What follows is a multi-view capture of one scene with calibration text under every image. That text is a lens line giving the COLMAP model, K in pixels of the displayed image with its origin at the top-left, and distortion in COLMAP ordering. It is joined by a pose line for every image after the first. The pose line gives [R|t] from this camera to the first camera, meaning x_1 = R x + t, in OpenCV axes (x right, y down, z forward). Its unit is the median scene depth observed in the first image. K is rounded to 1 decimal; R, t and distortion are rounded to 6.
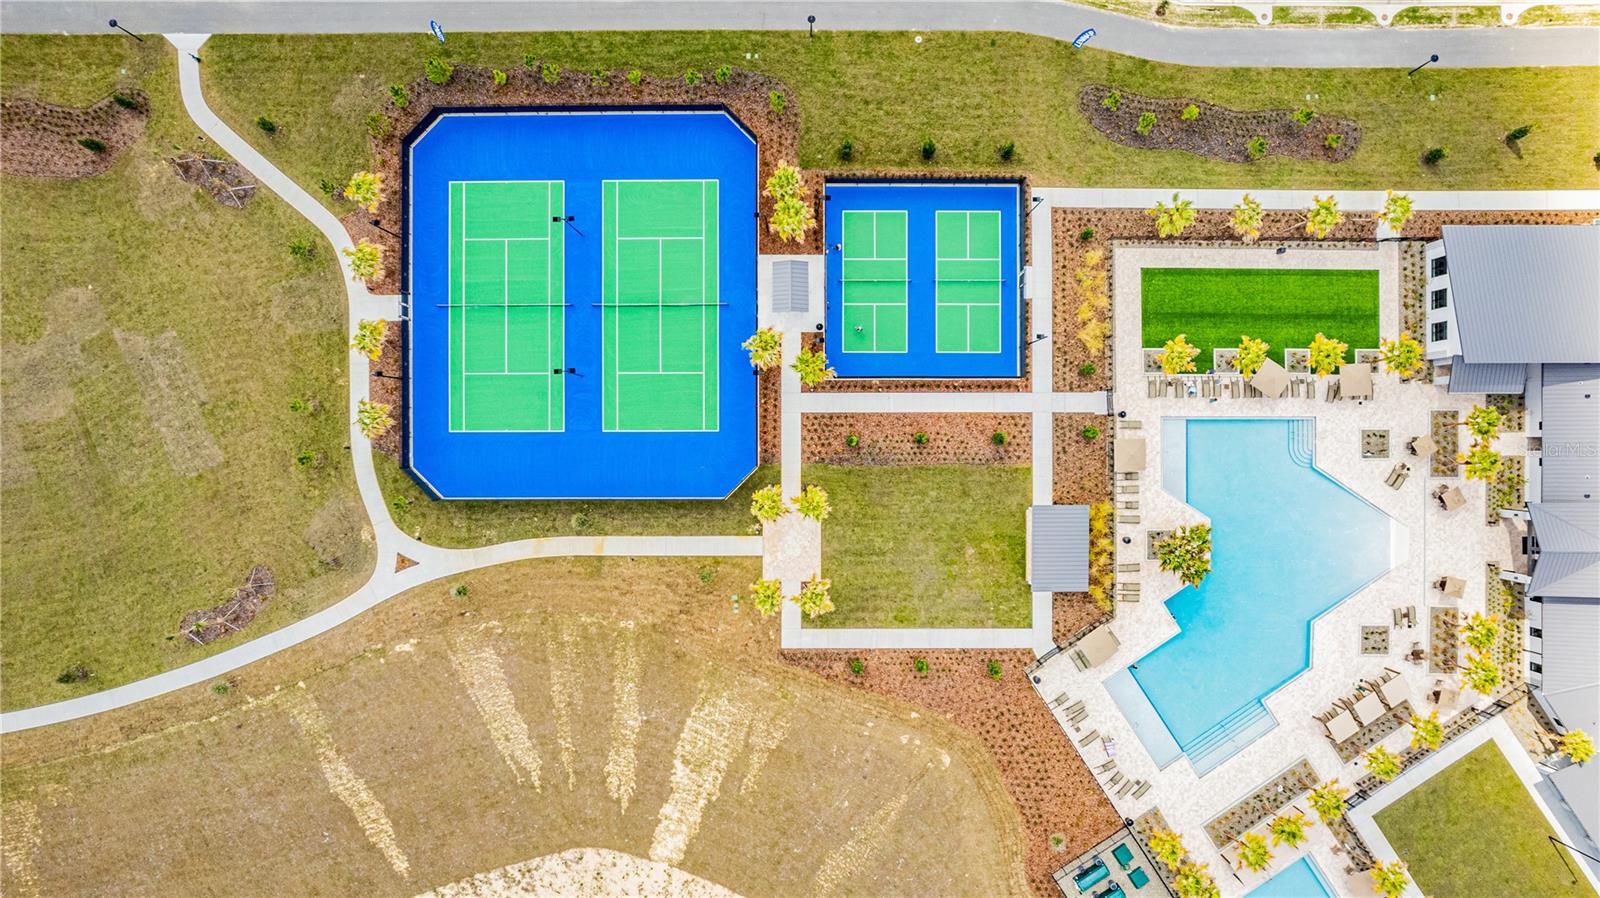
lens RADIAL K [[1054.8, 0, 800.0], [0, 1054.8, 449.0], [0, 0, 1]] dist [-0.078962, 0.083503]
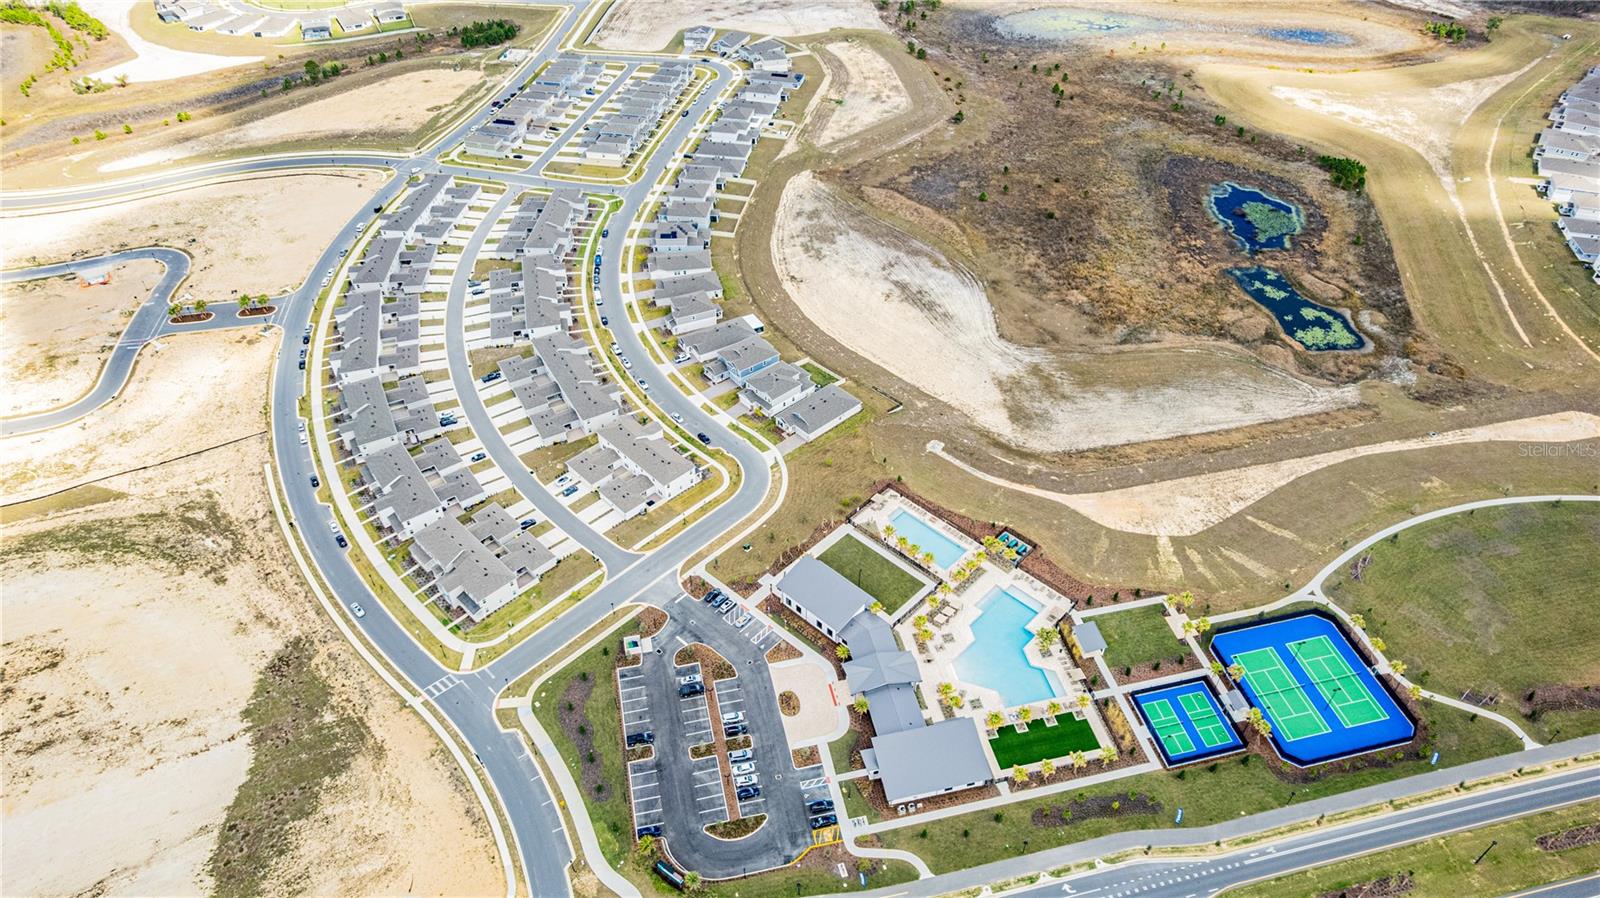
lens RADIAL K [[1054.8, 0, 800.0], [0, 1054.8, 449.0], [0, 0, 1]] dist [-0.078962, 0.083503]
pose [[-0.973414, 0.146445, -0.176122, 1.266936], [-0.228937, -0.646476, 0.727775, -1.250809], [-0.007279, 0.748747, 0.662816, -0.975271]]
